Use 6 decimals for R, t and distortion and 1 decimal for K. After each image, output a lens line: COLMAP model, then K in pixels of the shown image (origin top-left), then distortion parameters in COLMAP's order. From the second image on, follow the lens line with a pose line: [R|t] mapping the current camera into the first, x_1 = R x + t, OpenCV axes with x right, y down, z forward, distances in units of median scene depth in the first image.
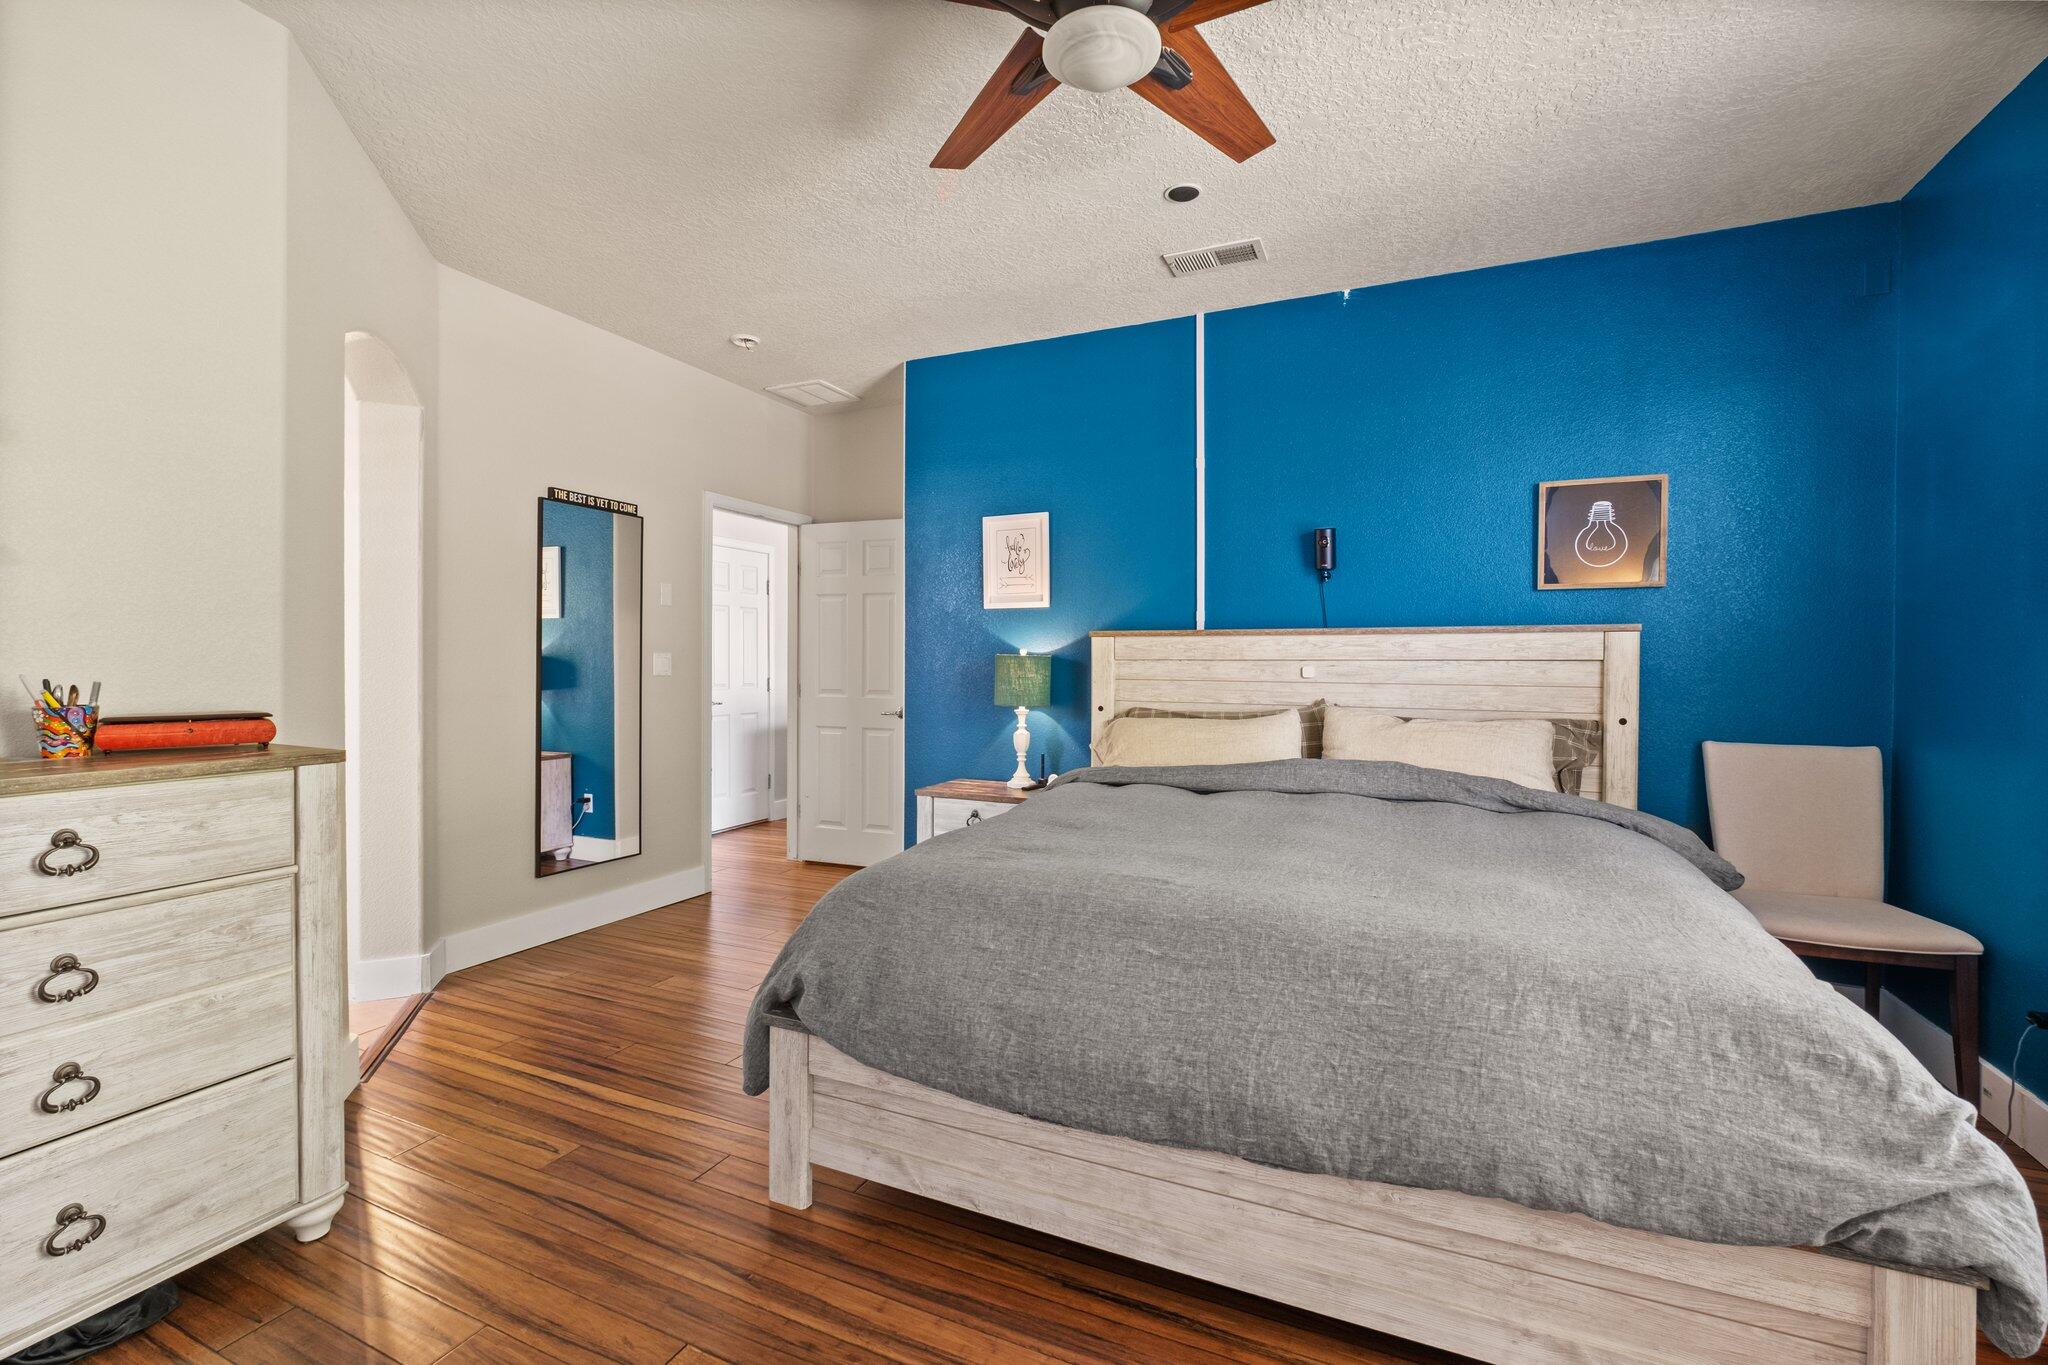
lens RADIAL K [[888.4, 0, 1027.0], [0, 888.4, 672.4], [0, 0, 1]] dist [-0.003412, -0.001745]
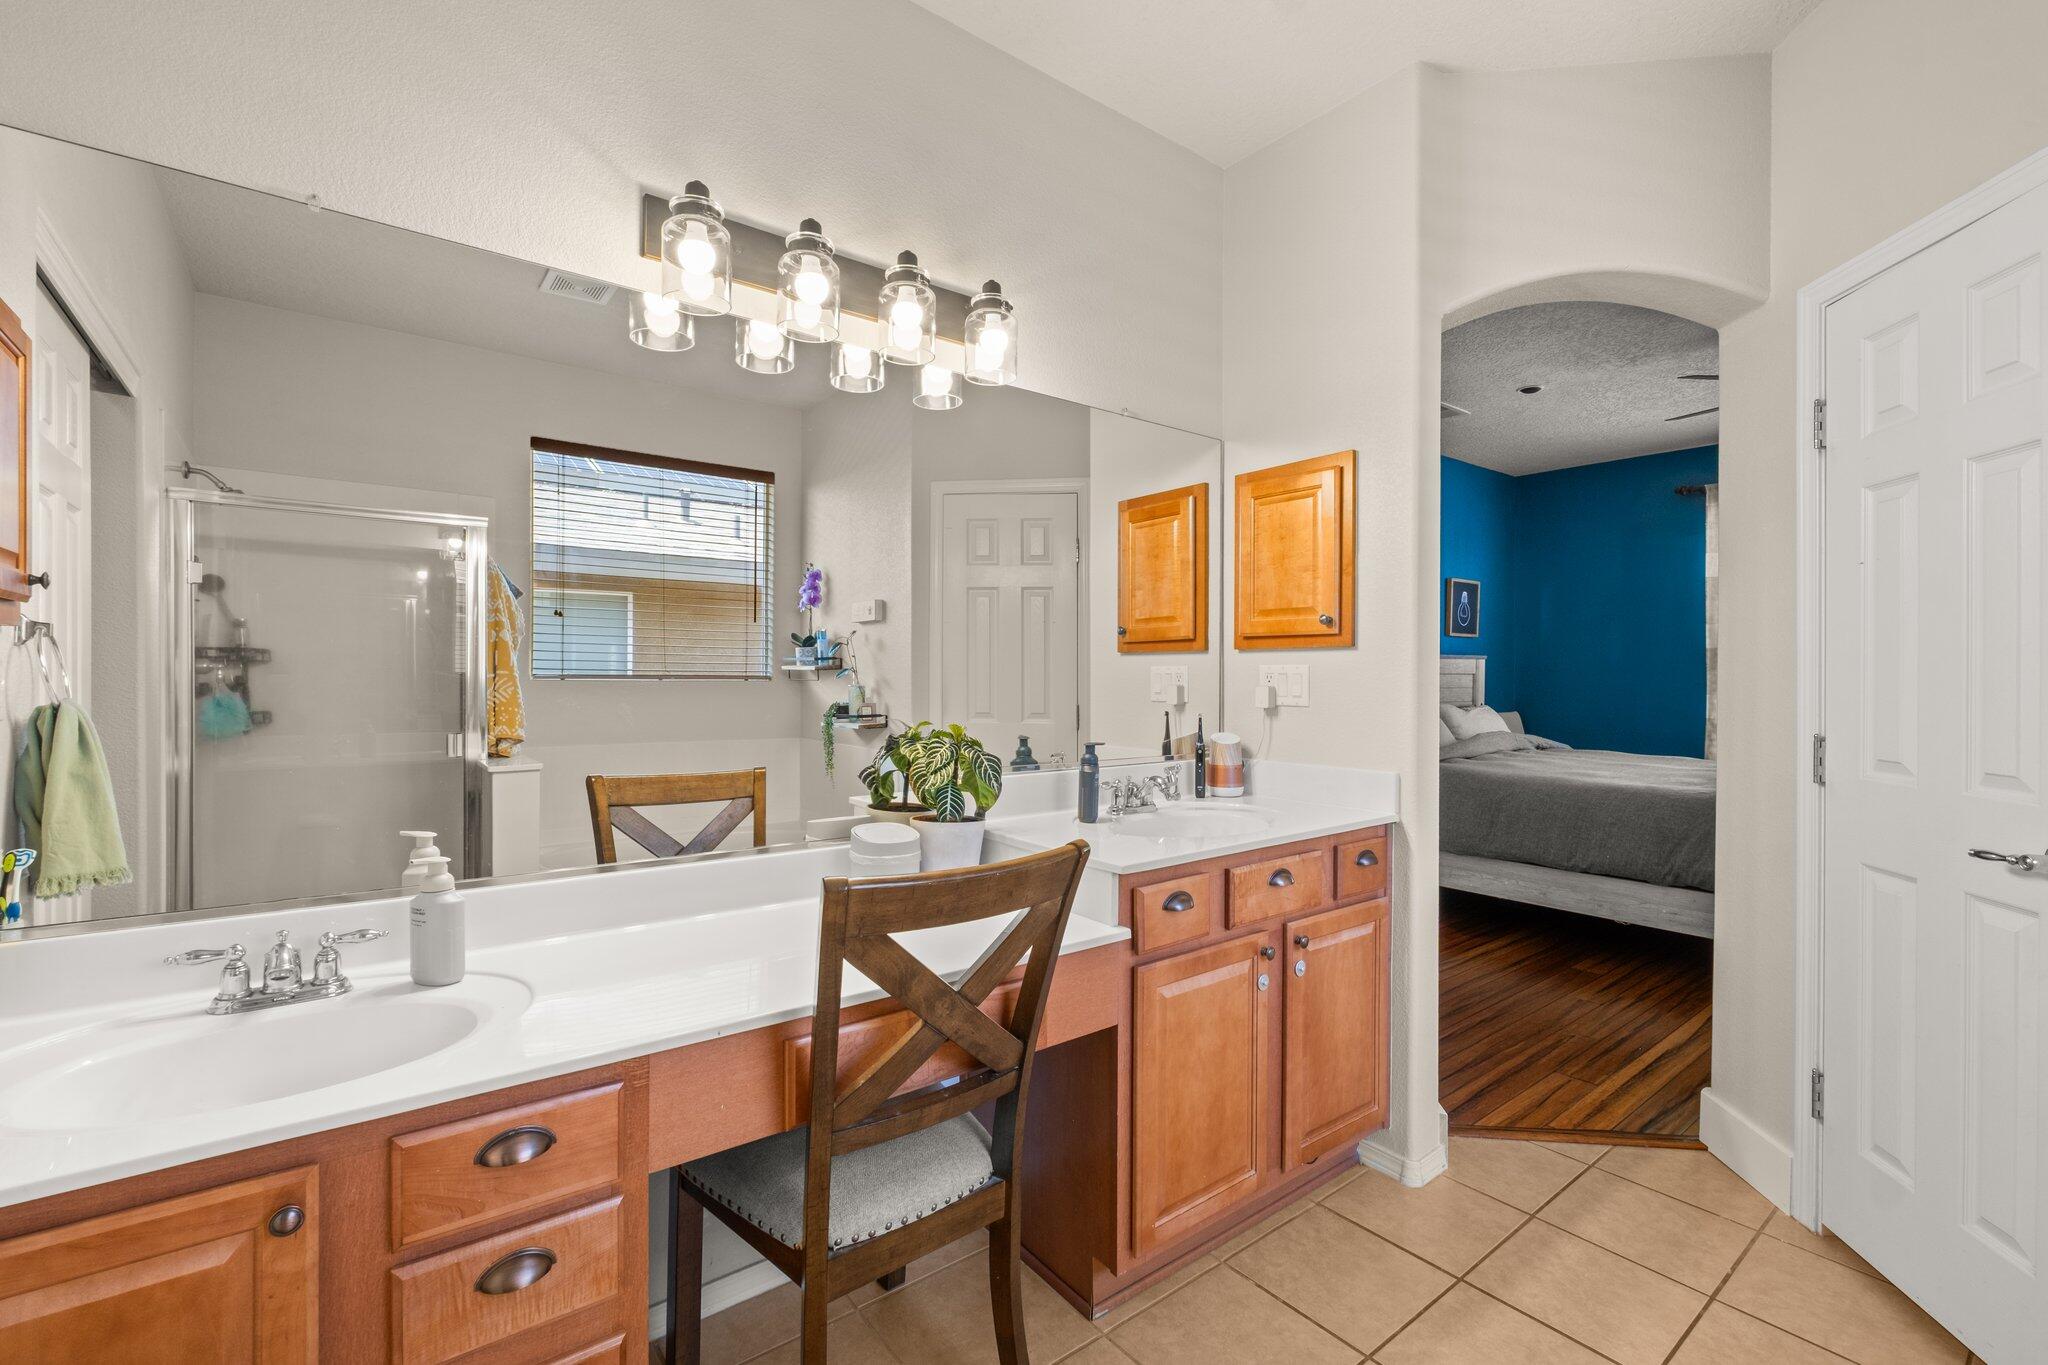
lens RADIAL K [[888.4, 0, 1027.7], [0, 888.4, 677.7], [0, 0, 1]] dist [-0.003412, -0.001745]
pose [[0.458670, -0.006552, 0.888582, -1.727373], [0.007572, 0.999965, 0.003464, -0.020228], [-0.888574, 0.005140, 0.458704, 1.099089]]
